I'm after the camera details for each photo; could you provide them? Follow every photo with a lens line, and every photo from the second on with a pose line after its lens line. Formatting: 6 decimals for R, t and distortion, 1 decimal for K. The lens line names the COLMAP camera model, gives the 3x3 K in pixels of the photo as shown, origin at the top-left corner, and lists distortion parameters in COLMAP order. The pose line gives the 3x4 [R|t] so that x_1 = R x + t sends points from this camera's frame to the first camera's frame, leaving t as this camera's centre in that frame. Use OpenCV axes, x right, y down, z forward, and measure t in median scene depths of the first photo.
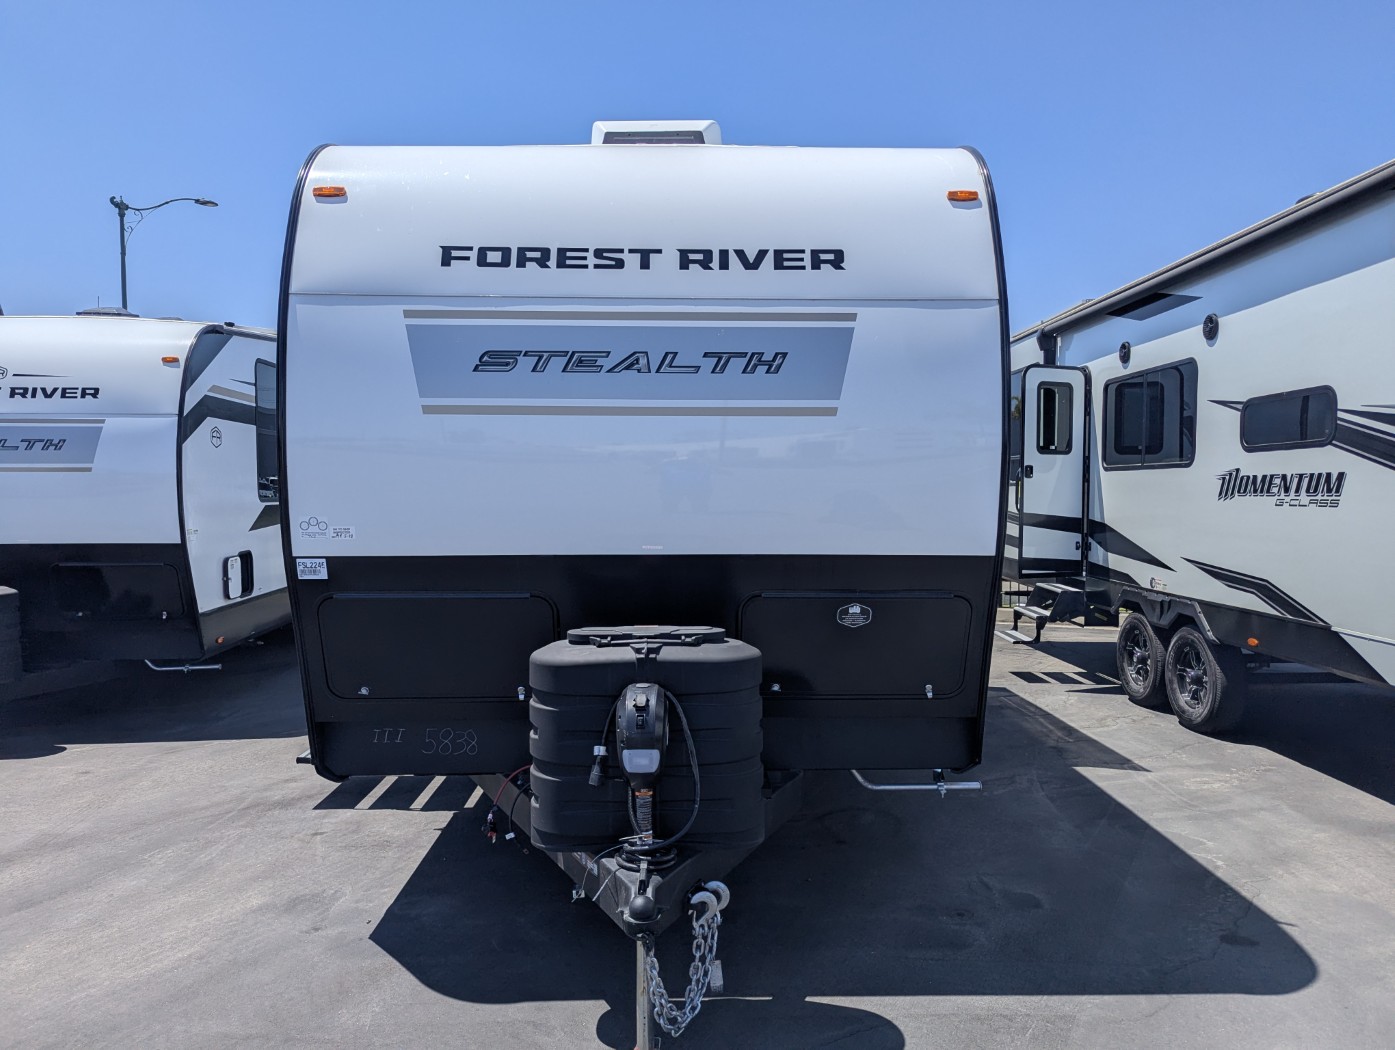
lens RADIAL K [[1000.7, 0, 699.3], [0, 1000.7, 525.3], [0, 0, 1]] dist [0.053785, -0.040733]
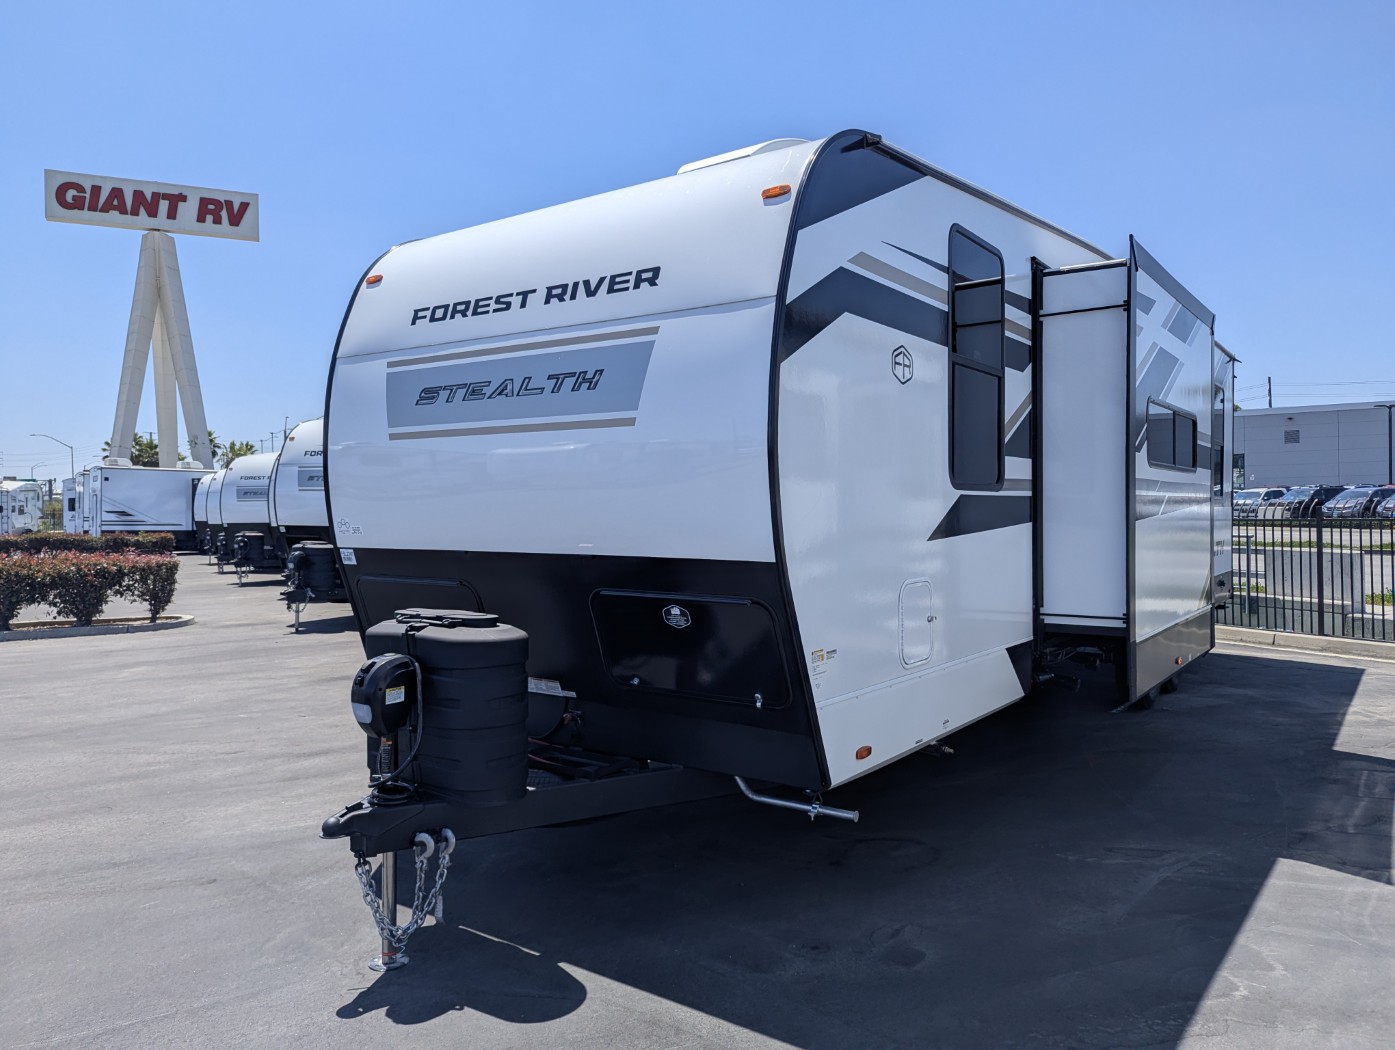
lens RADIAL K [[1000.7, 0, 685.1], [0, 1000.7, 512.8], [0, 0, 1]] dist [0.053785, -0.040733]
pose [[0.794477, 0.001421, -0.607293, 0.804365], [-0.016207, 0.999691, -0.018864, 0.002294], [0.607078, 0.024829, 0.794254, 0.191084]]
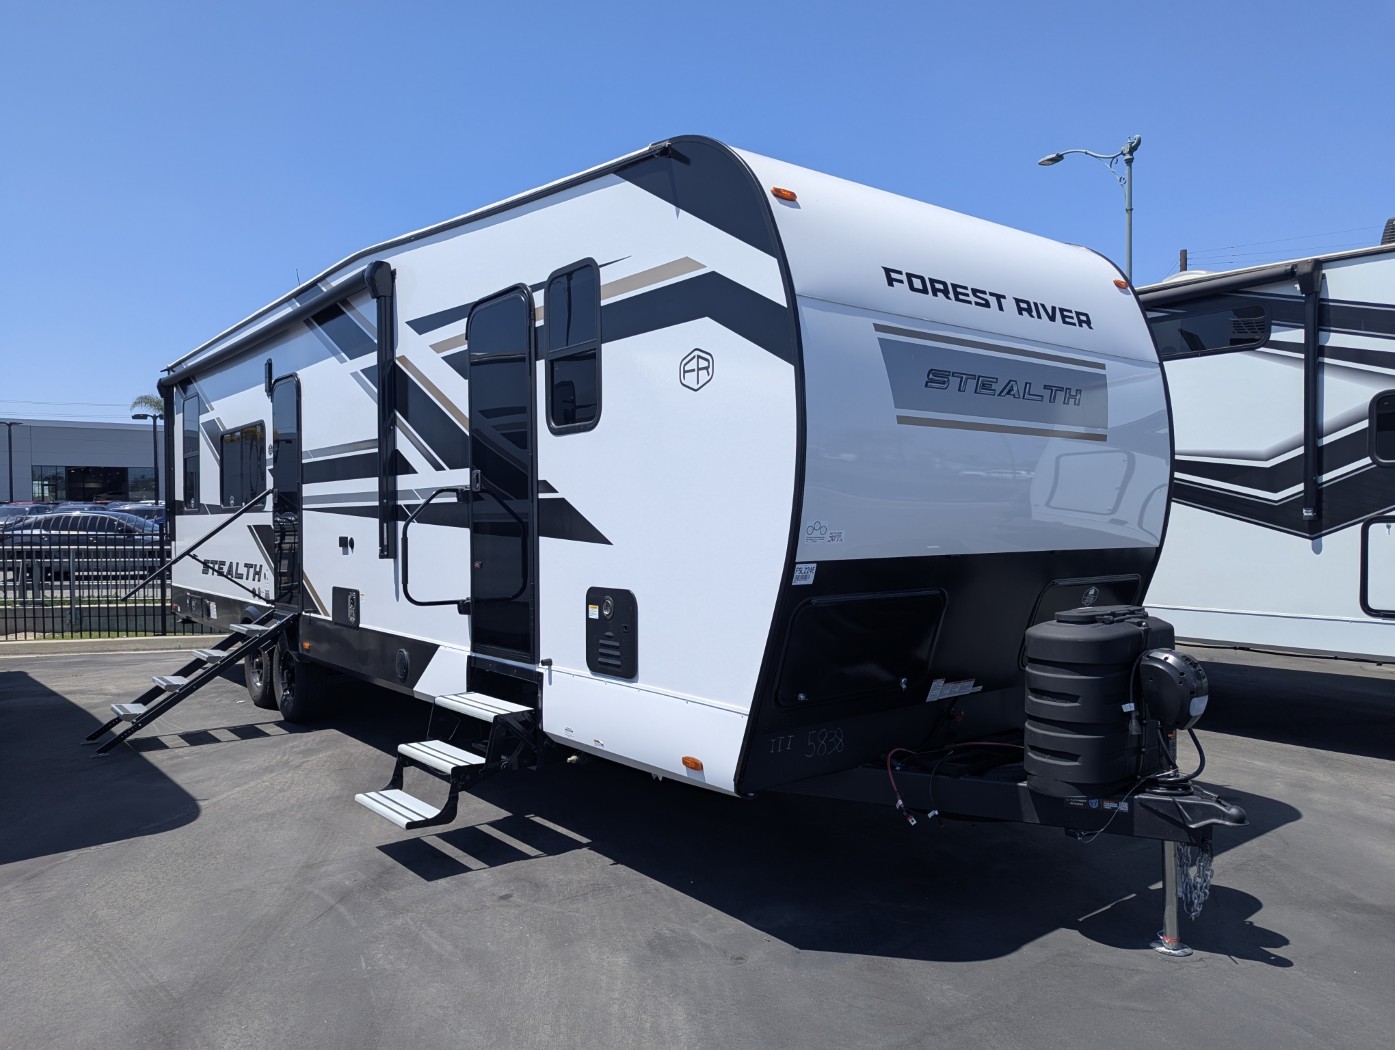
lens RADIAL K [[1000.7, 0, 700.3], [0, 1000.7, 525.1], [0, 0, 1]] dist [0.053785, -0.040733]
pose [[0.790385, -0.007264, 0.612567, -1.059954], [0.024280, 0.999516, -0.019474, 0.011766], [-0.612129, 0.030265, 0.790179, 0.286096]]
